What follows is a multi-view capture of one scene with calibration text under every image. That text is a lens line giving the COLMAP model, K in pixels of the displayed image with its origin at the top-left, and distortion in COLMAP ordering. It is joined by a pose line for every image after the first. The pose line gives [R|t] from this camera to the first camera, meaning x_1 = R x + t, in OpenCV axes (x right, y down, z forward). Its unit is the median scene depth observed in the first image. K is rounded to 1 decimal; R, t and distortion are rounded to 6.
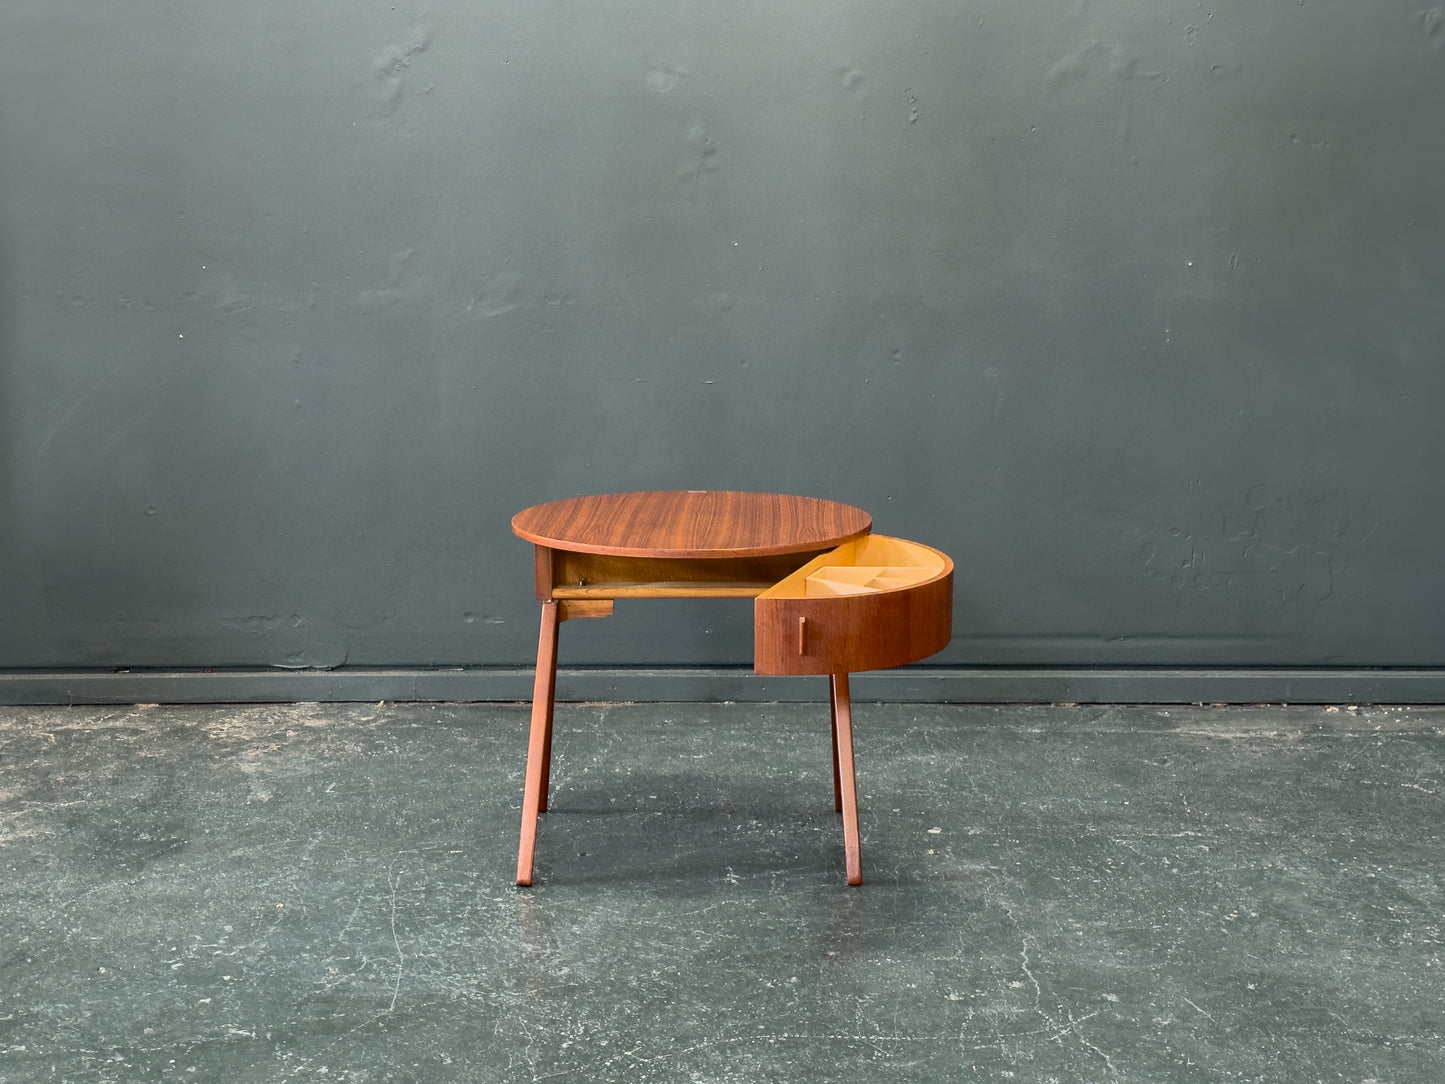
lens RADIAL K [[1949.7, 0, 718.9], [0, 1949.7, 449.6], [0, 0, 1]] dist [0.097543, 0.059358]
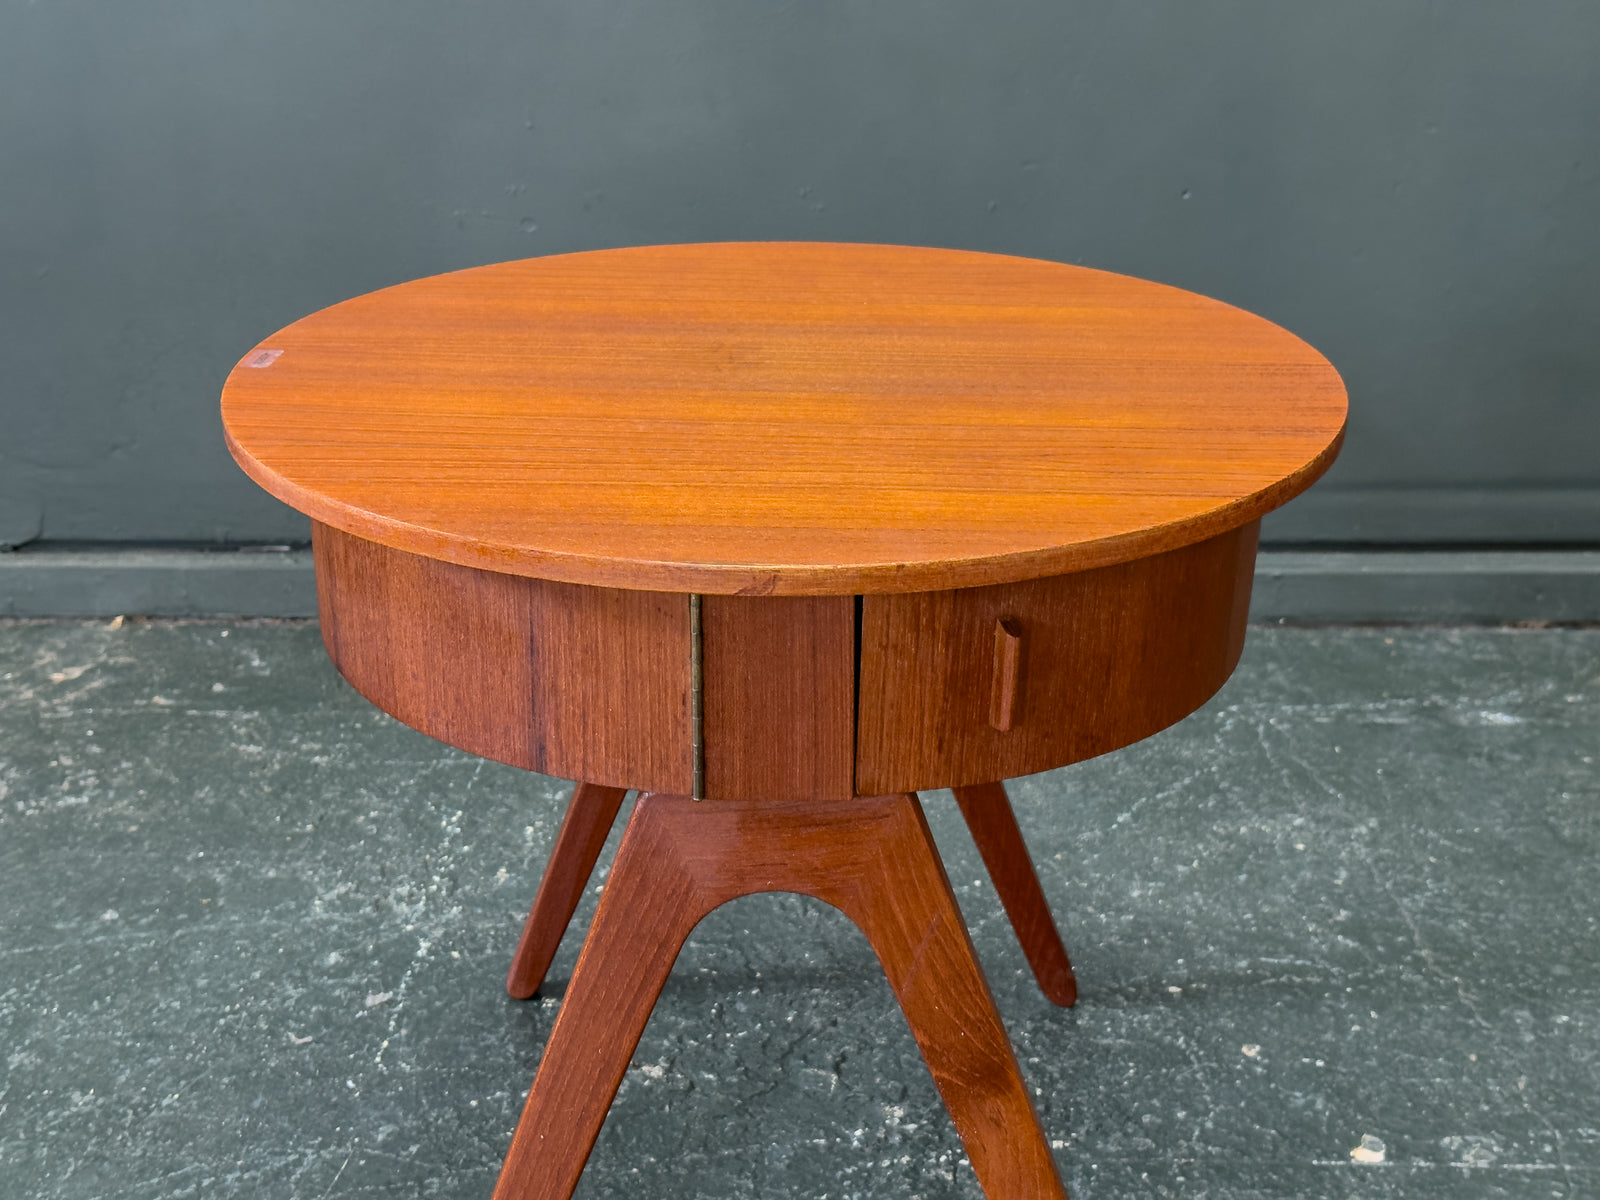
lens RADIAL K [[2153.1, 0, 800.8], [0, 2153.1, 571.3], [0, 0, 1]] dist [0.181829, -0.374877]
pose [[0.999999, -0.000714, 0.001012, -0.003765], [0.000443, 0.969238, 0.246126, -0.015616], [-0.001157, -0.246125, 0.969237, 0.478056]]
